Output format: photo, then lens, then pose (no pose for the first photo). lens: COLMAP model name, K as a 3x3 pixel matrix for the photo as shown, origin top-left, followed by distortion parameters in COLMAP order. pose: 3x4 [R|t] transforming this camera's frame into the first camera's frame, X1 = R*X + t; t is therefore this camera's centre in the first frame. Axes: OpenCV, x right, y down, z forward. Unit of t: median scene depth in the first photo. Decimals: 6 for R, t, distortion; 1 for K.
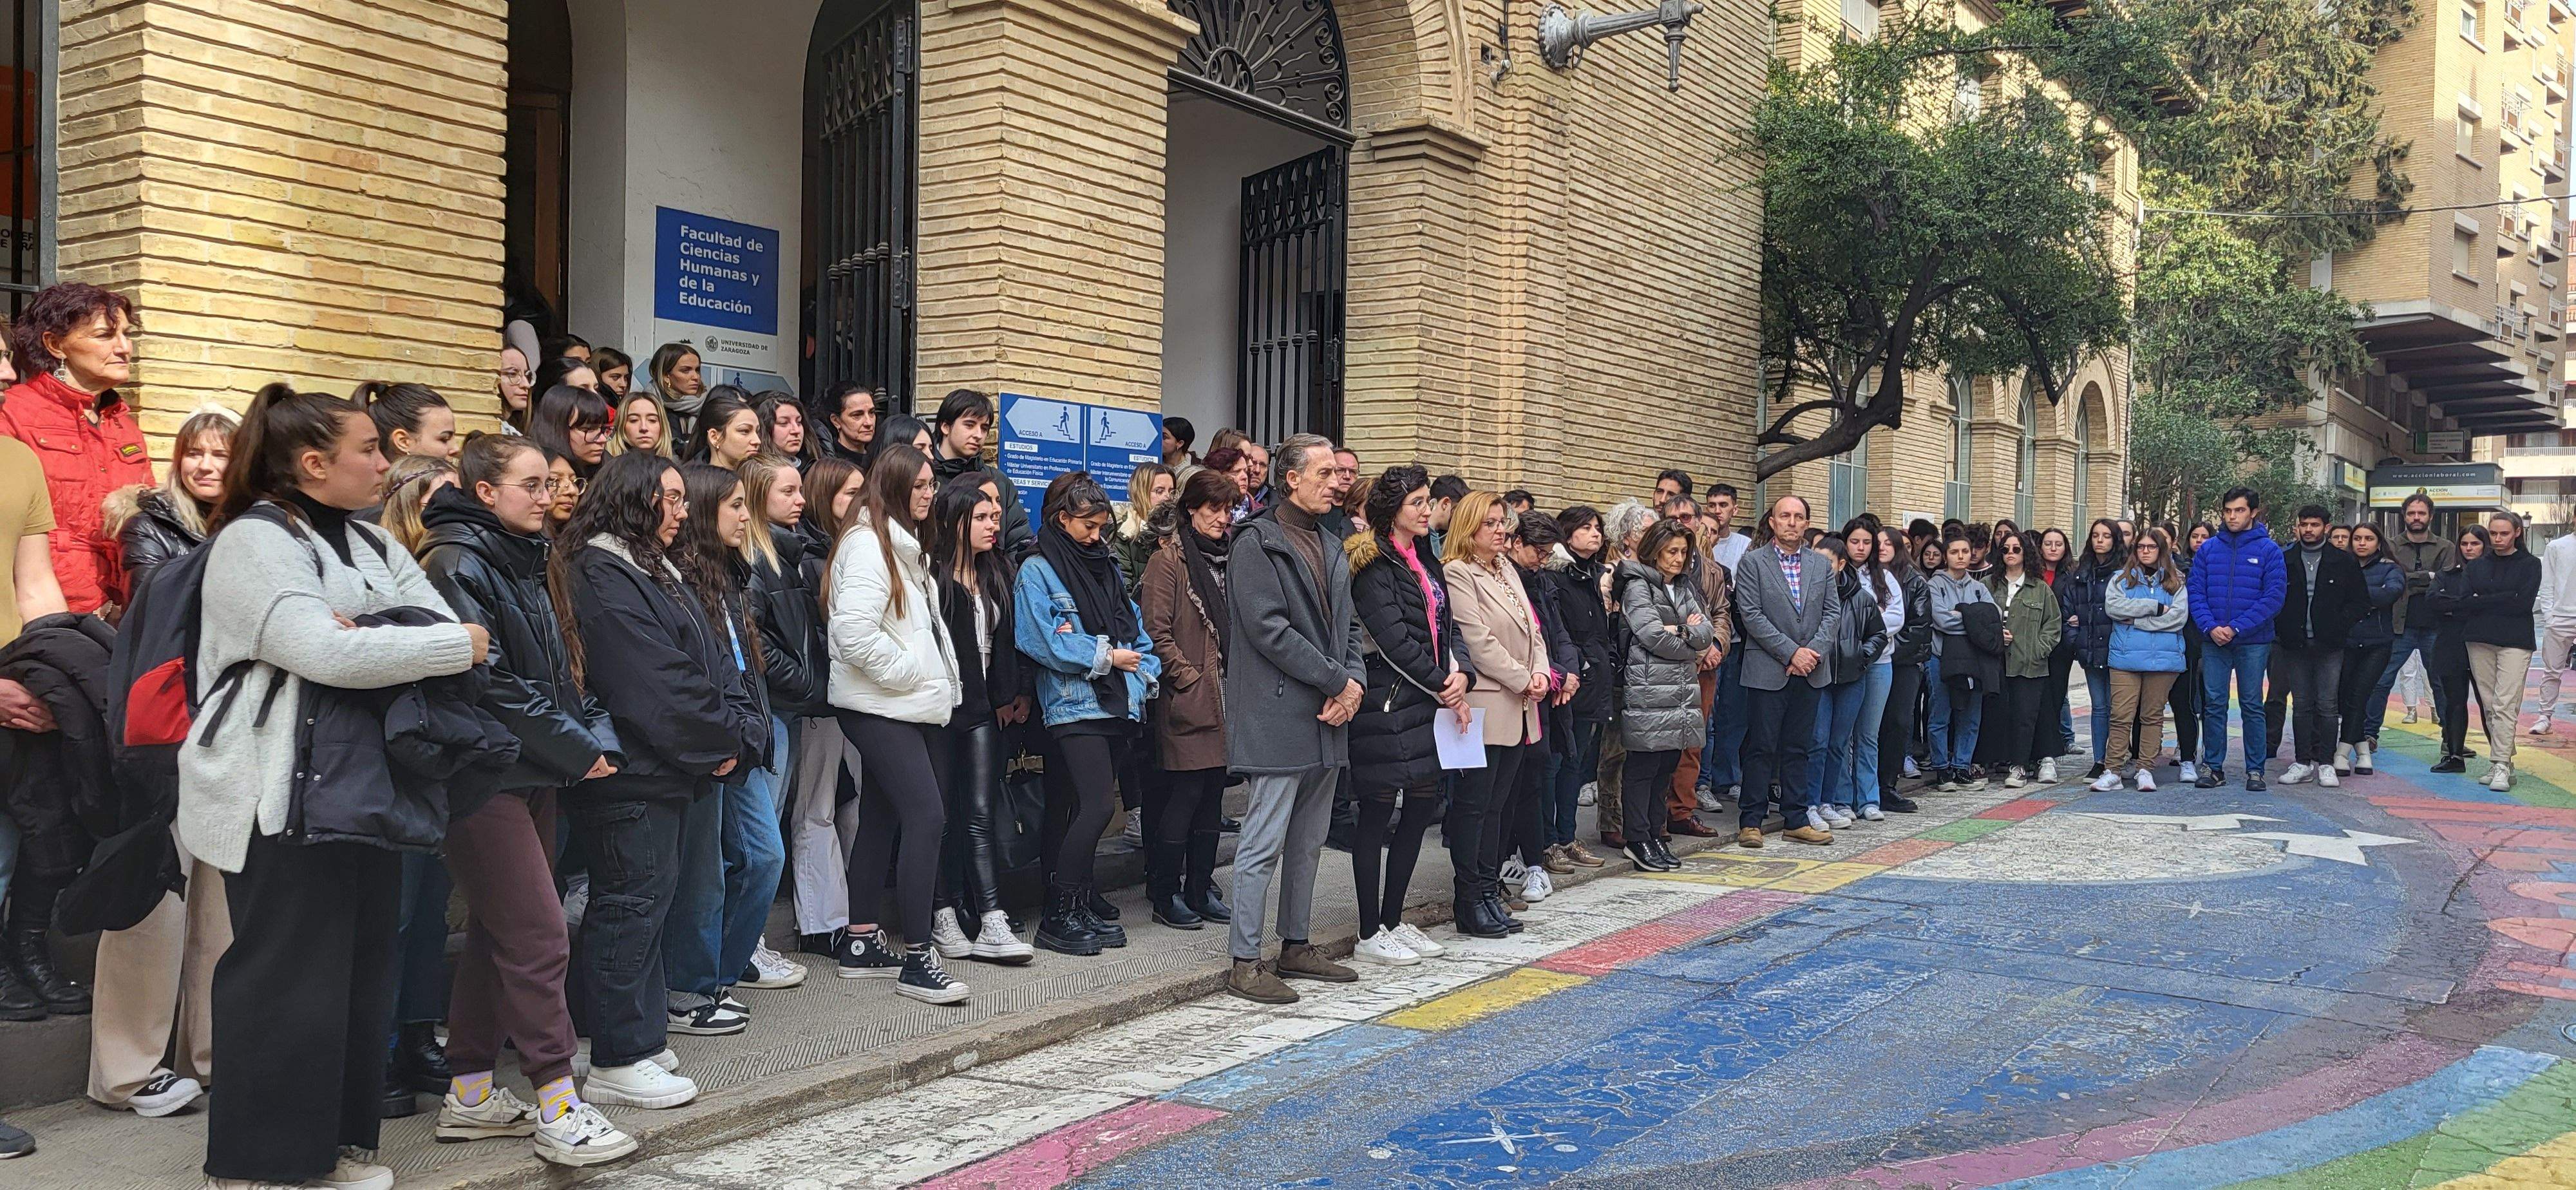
lens RADIAL K [[1933.1, 0, 1316.9], [0, 1933.1, 582.6], [0, 0, 1]] dist [0.041221, 0.005507]
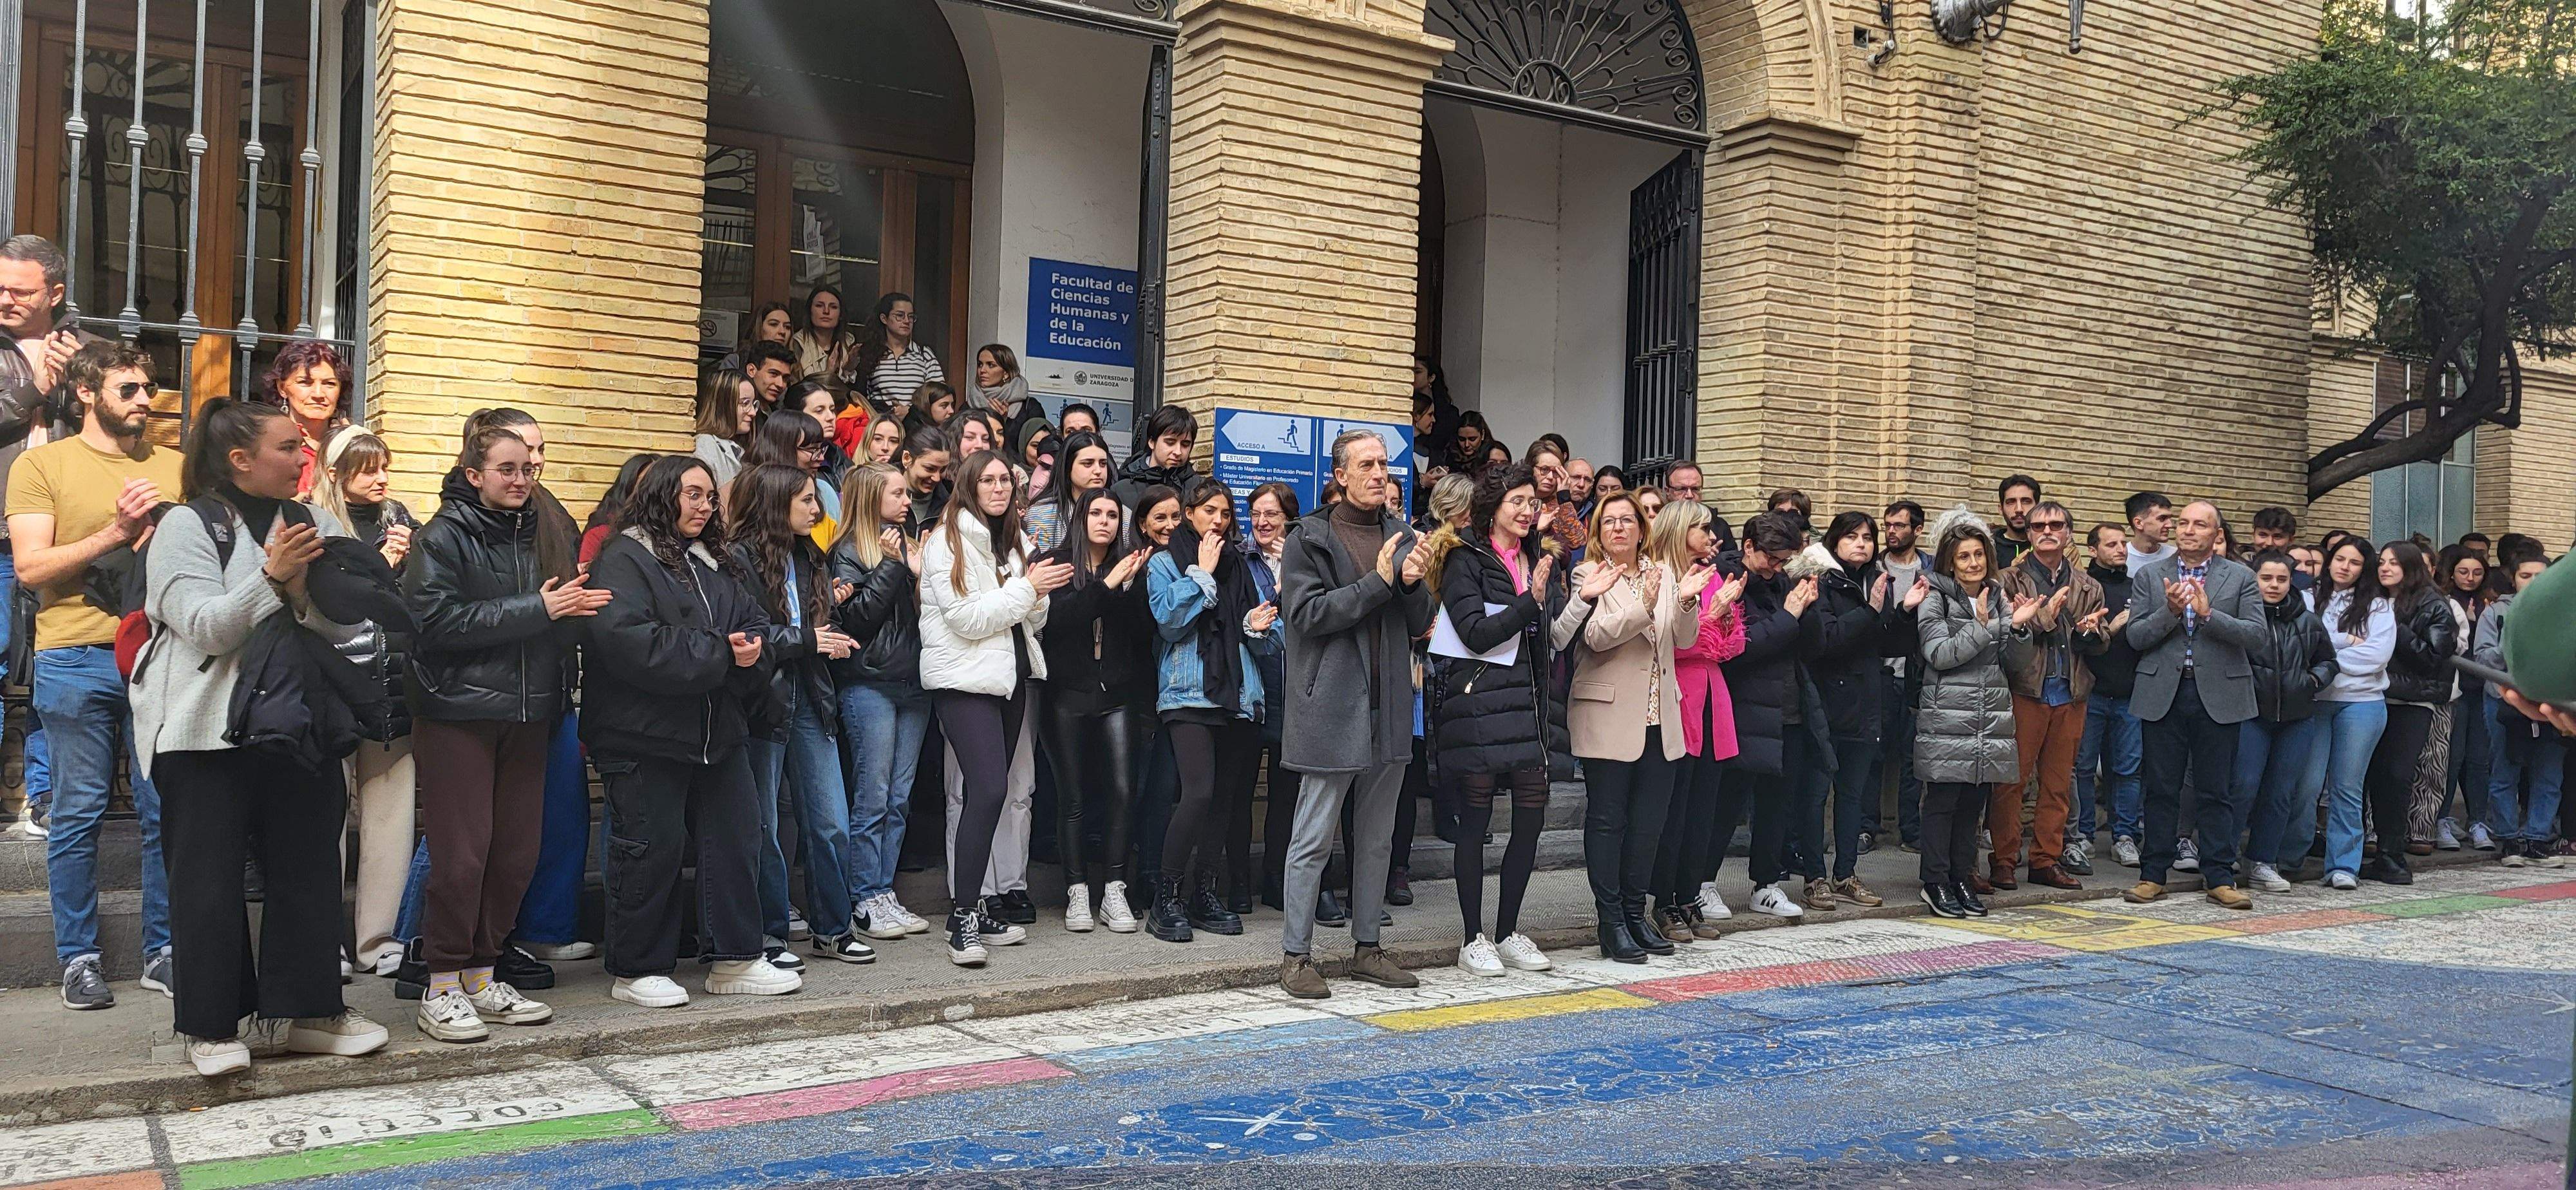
lens RADIAL K [[1918.3, 0, 1294.5], [0, 1918.3, 571.8], [0, 0, 1]] dist [0.059073, -0.034446]
pose [[0.913591, 0.000492, -0.406634, 0.250038], [-0.012571, 0.999555, -0.027034, 0.016160], [0.406440, 0.029810, 0.913191, 0.051203]]
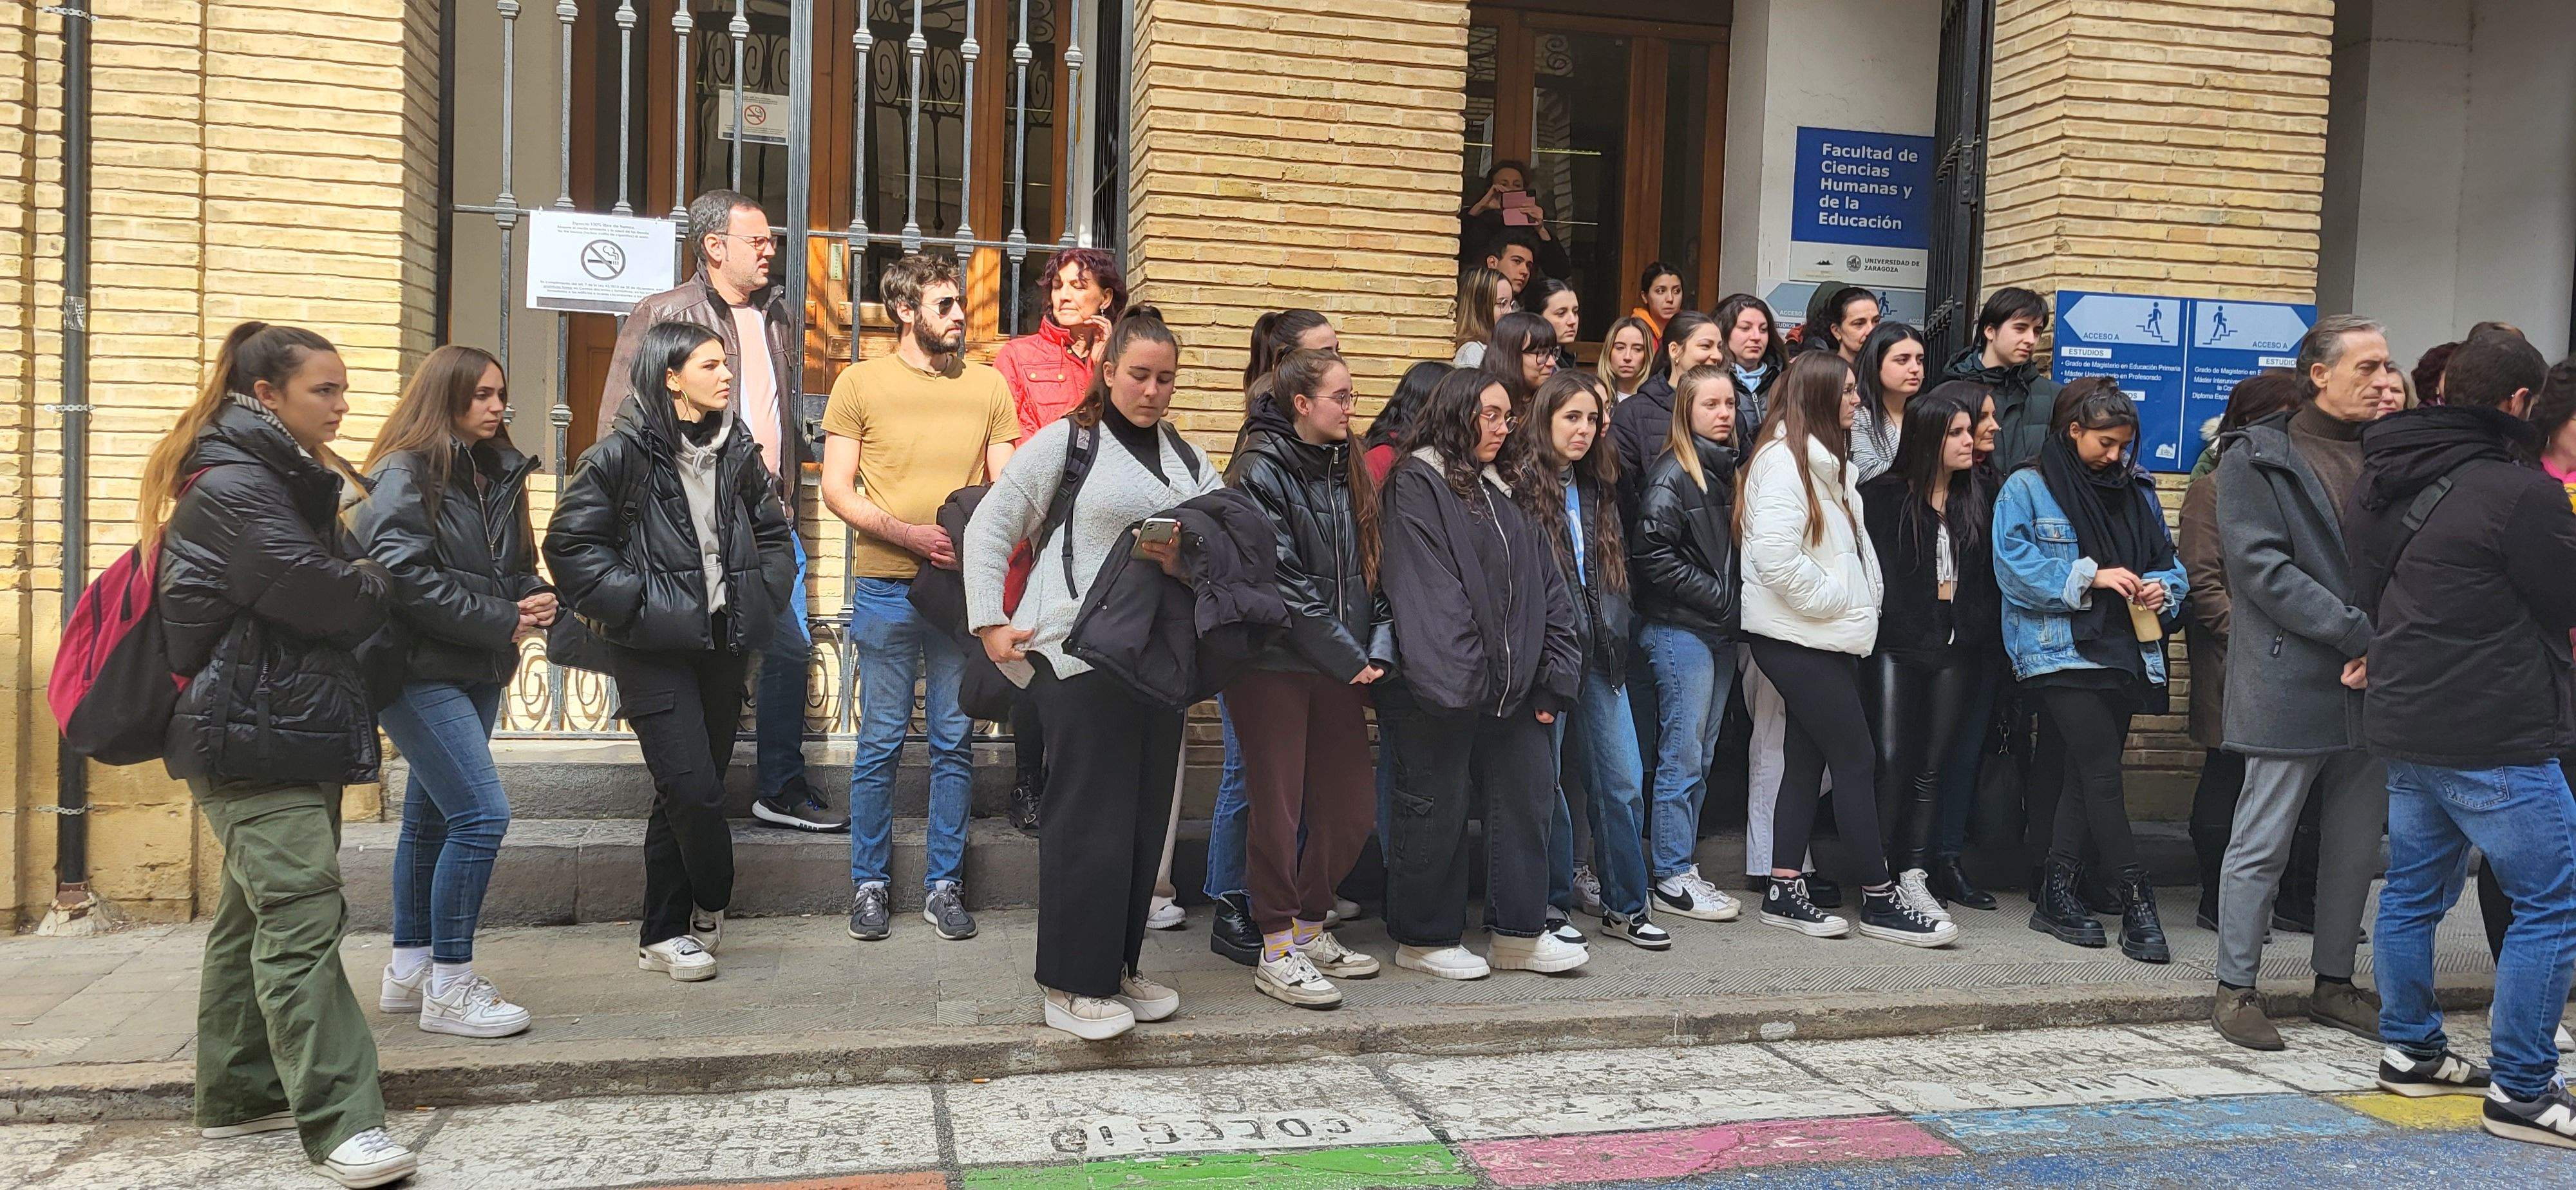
lens RADIAL K [[1920.4, 0, 1330.1], [0, 1920.4, 559.6], [0, 0, 1]] dist [0.044349, 0.001357]
pose [[0.732990, 0.031941, -0.679489, 0.156402], [-0.020954, 0.999483, 0.024379, 0.006557], [0.679916, -0.003631, 0.733281, 0.120288]]
